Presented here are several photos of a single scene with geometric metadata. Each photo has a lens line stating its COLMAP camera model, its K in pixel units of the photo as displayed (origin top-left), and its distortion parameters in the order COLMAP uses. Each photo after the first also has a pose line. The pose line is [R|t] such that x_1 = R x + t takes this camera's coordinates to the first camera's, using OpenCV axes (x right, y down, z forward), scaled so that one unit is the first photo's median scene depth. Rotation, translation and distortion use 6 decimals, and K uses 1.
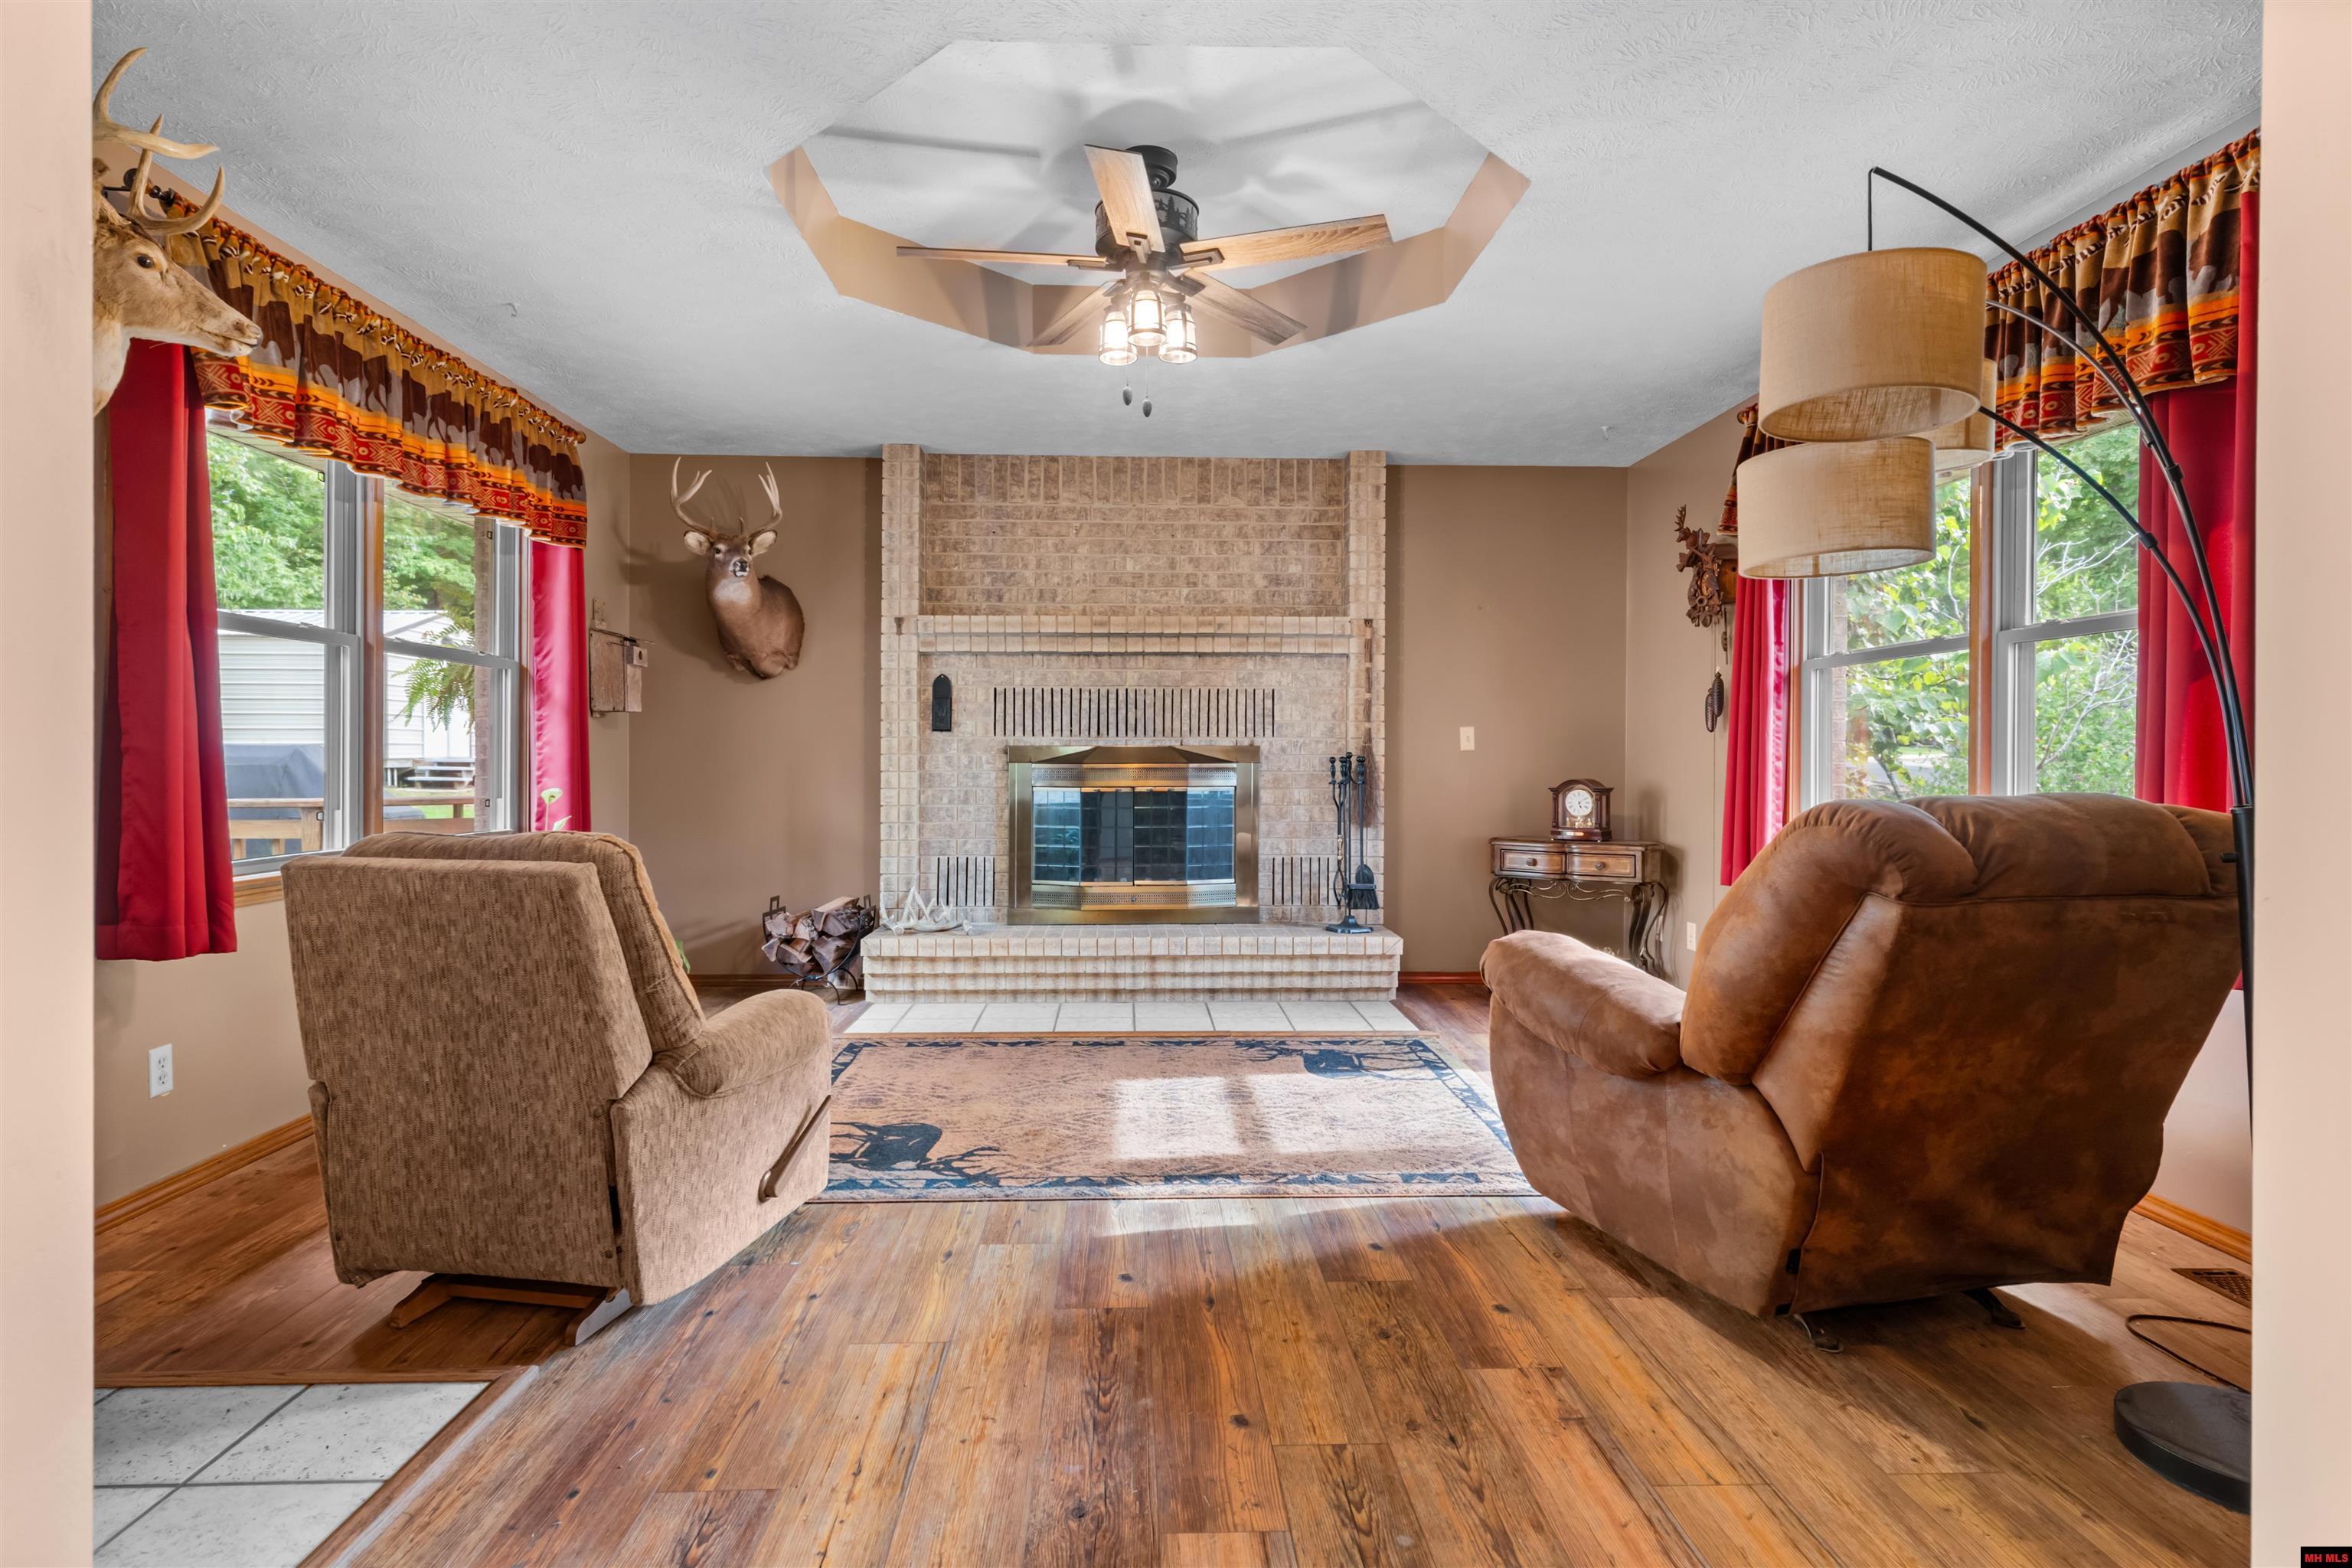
lens RADIAL K [[1208.0, 0, 1166.7], [0, 1208.0, 769.6], [0, 0, 1]] dist [0.000581, -0.001308]
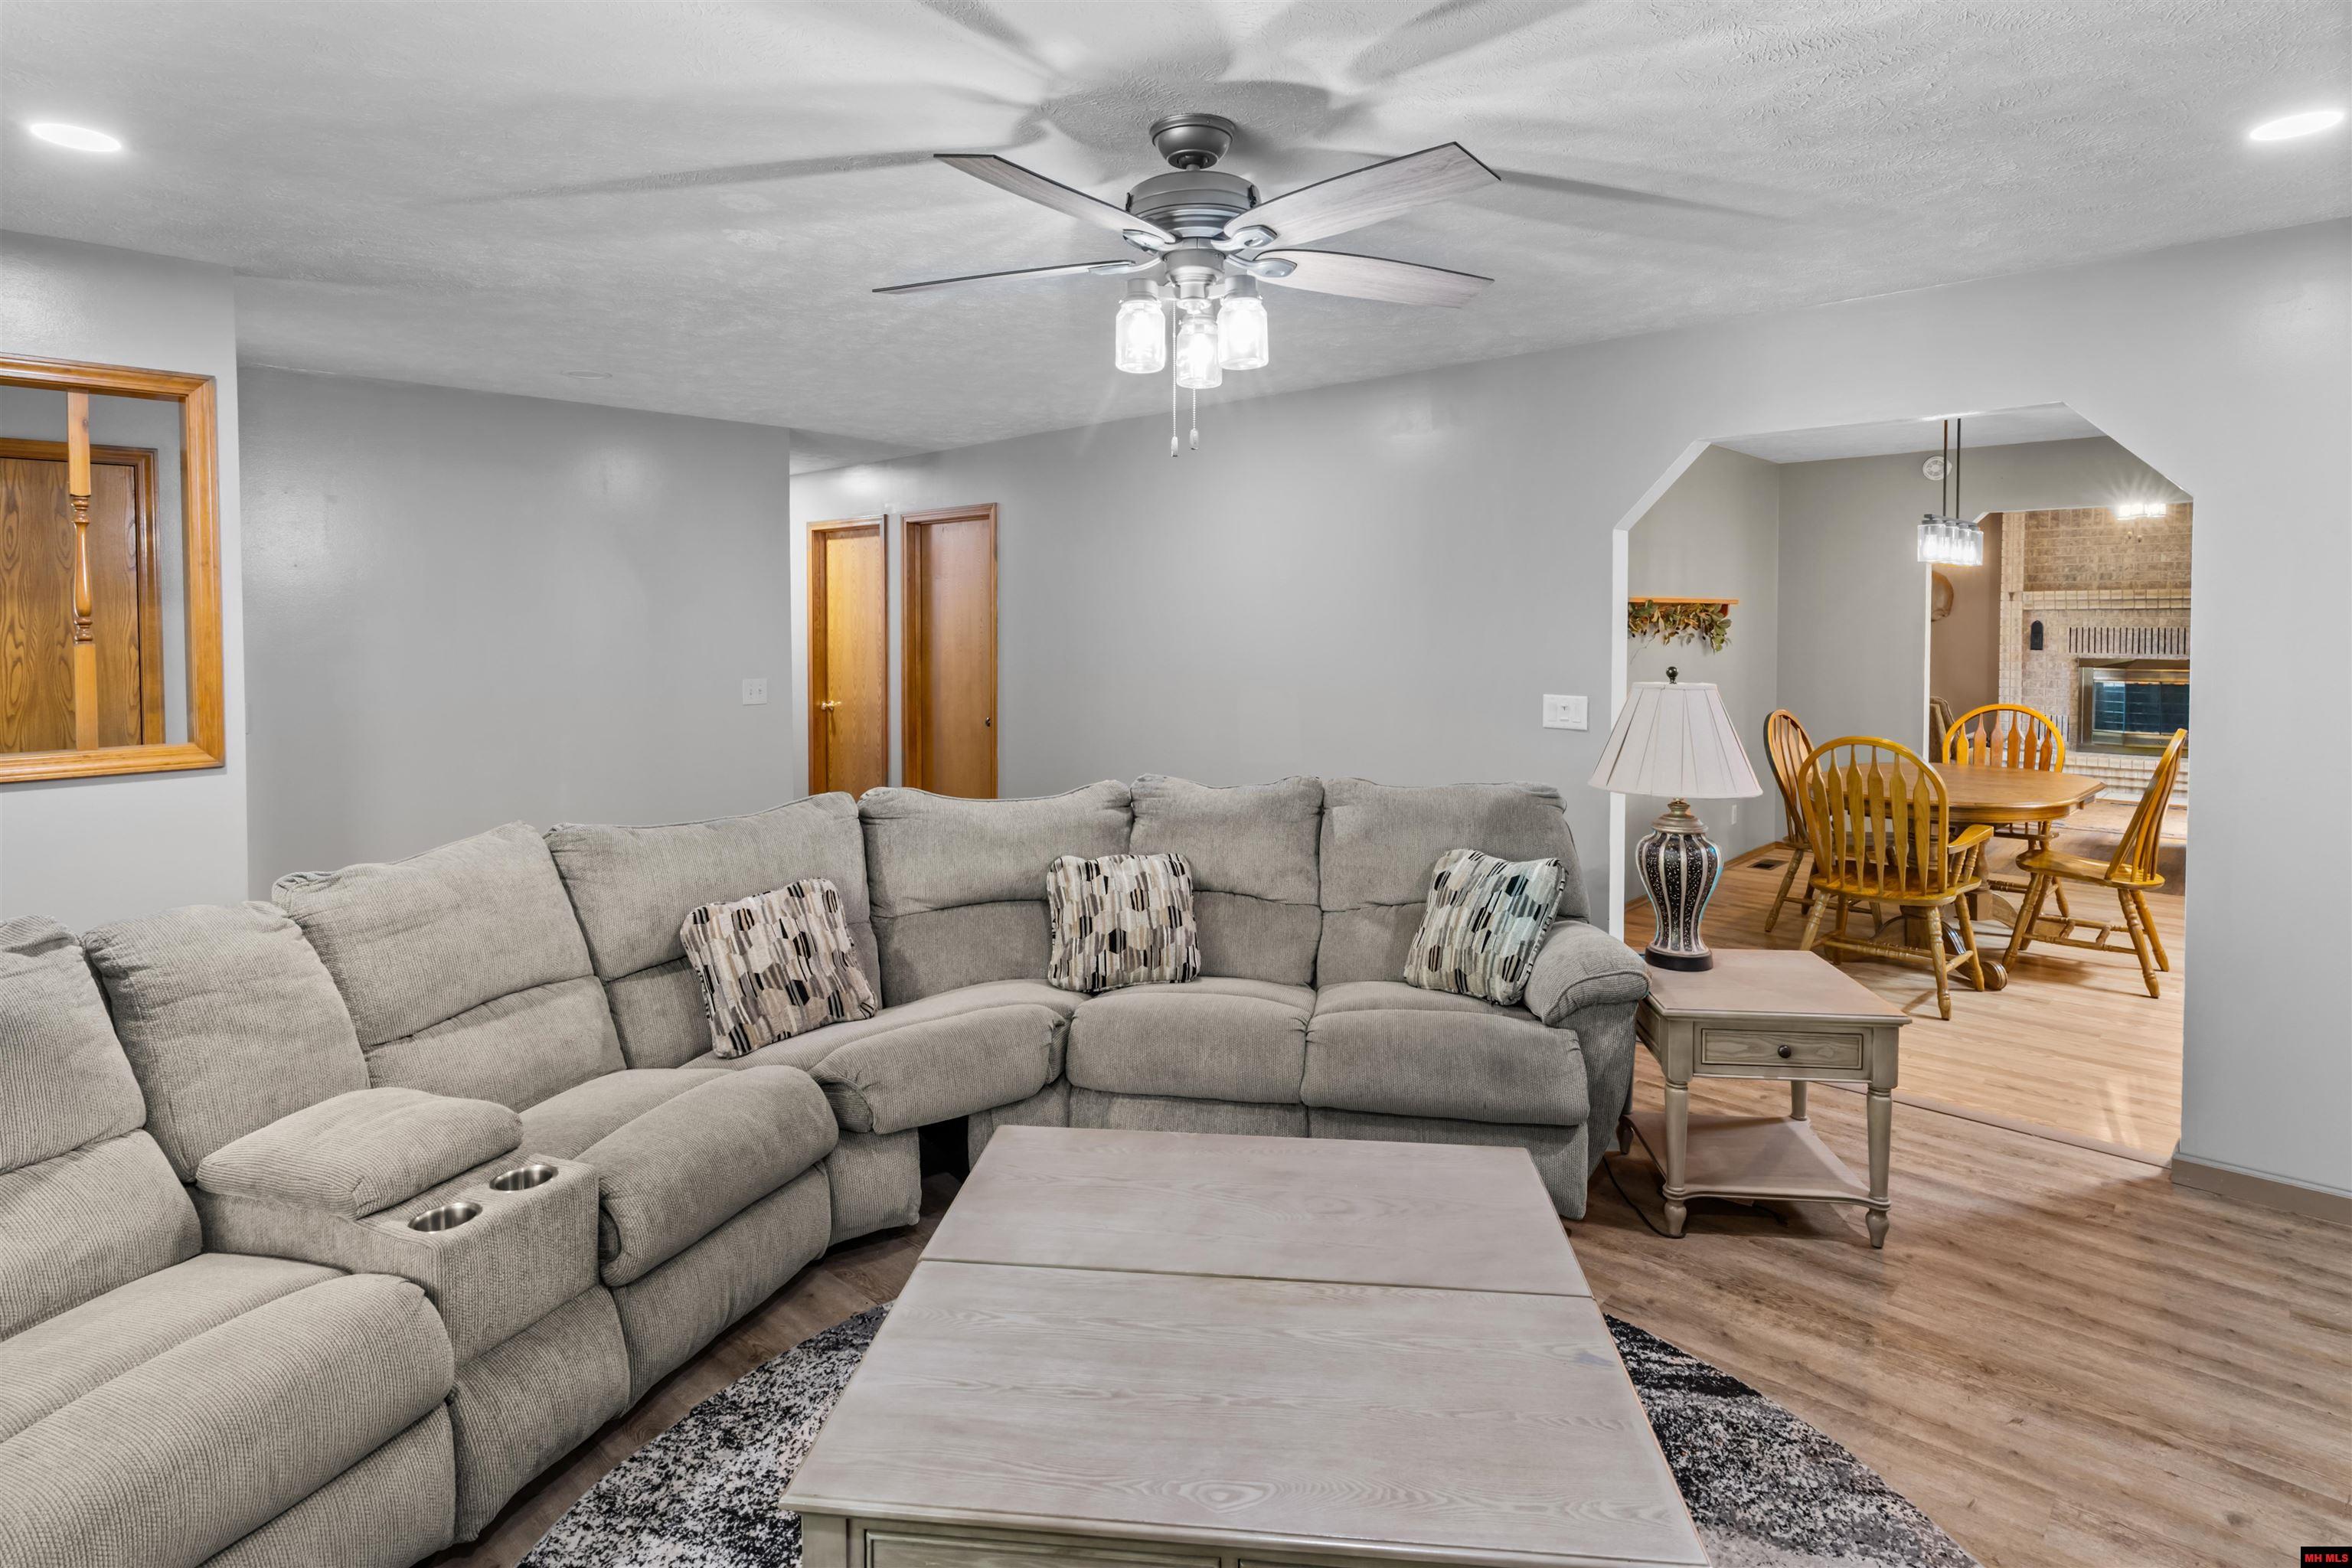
lens RADIAL K [[1208.0, 0, 1157.5], [0, 1208.0, 654.8], [0, 0, 1]] dist [0.000581, -0.001308]
pose [[0.684670, 0.012524, -0.728746, 0.278280], [0.003515, 0.999784, 0.020485, -0.072369], [0.728845, -0.016587, 0.684478, -1.447118]]
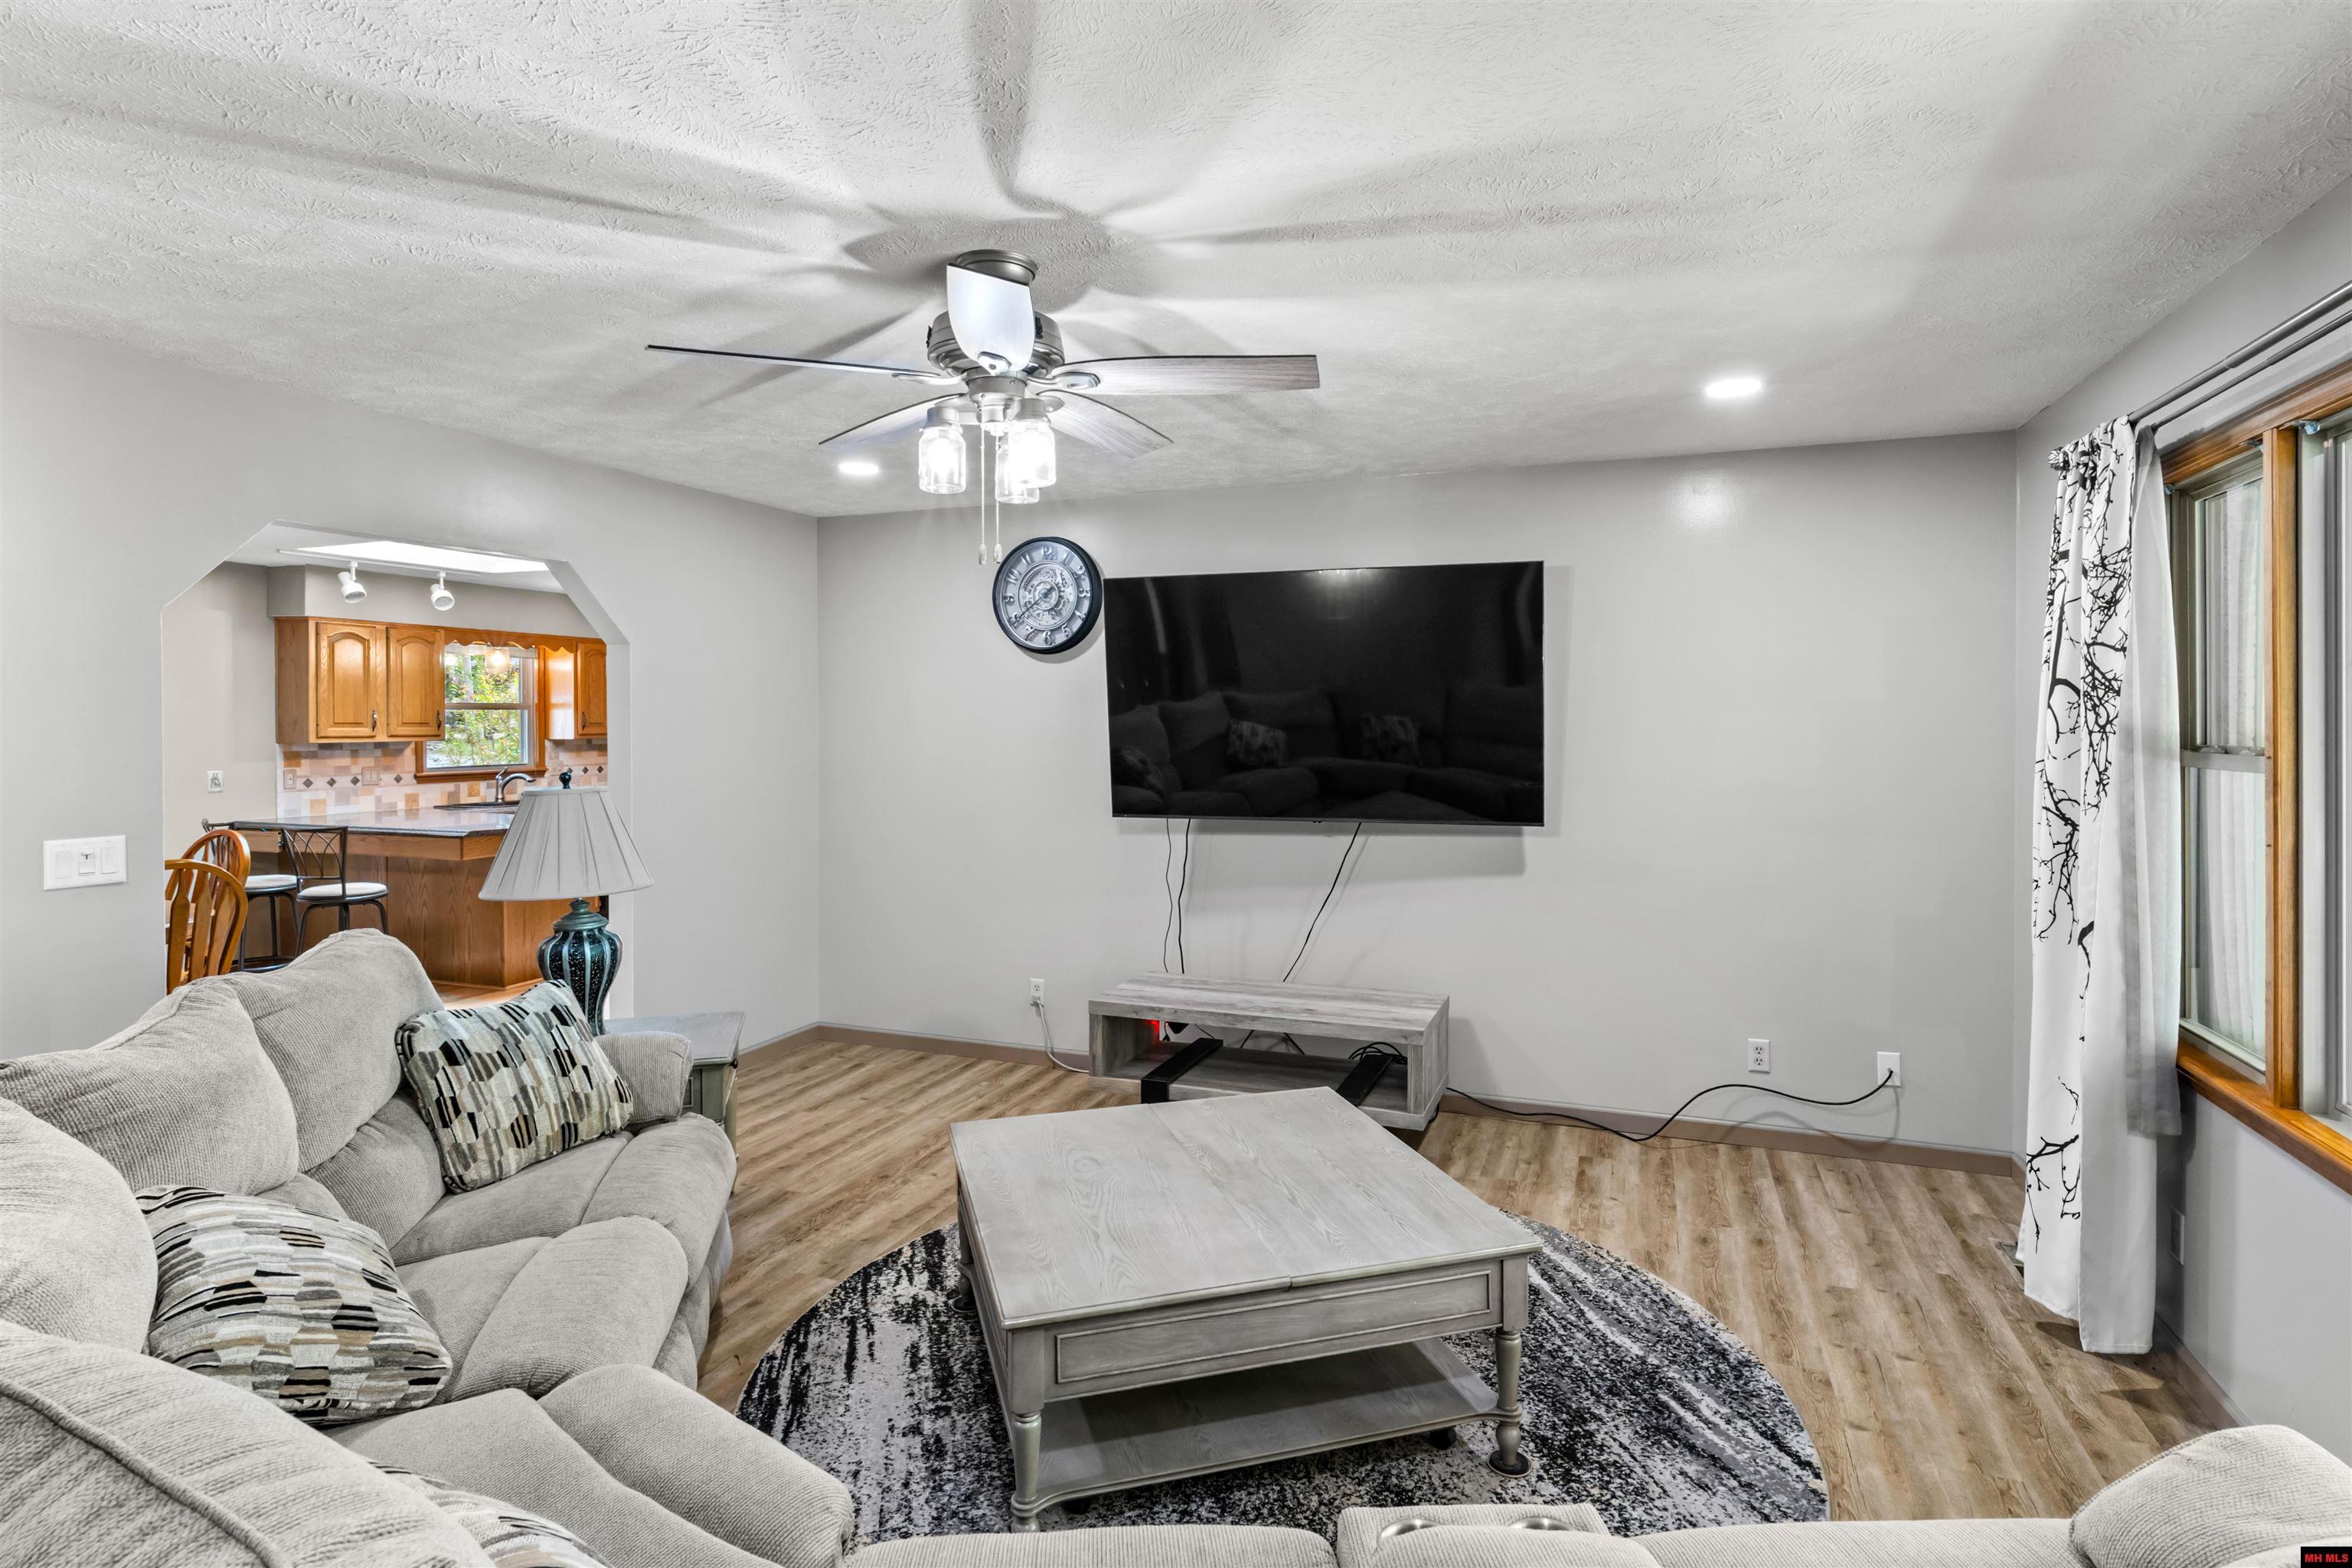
lens RADIAL K [[1208.0, 0, 1176.7], [0, 1208.0, 739.0], [0, 0, 1]] dist [0.000581, -0.001308]
pose [[0.397795, -0.020040, 0.917255, -0.496325], [0.010568, 0.999795, 0.017261, -0.077188], [-0.917413, 0.002827, 0.397925, -1.377033]]
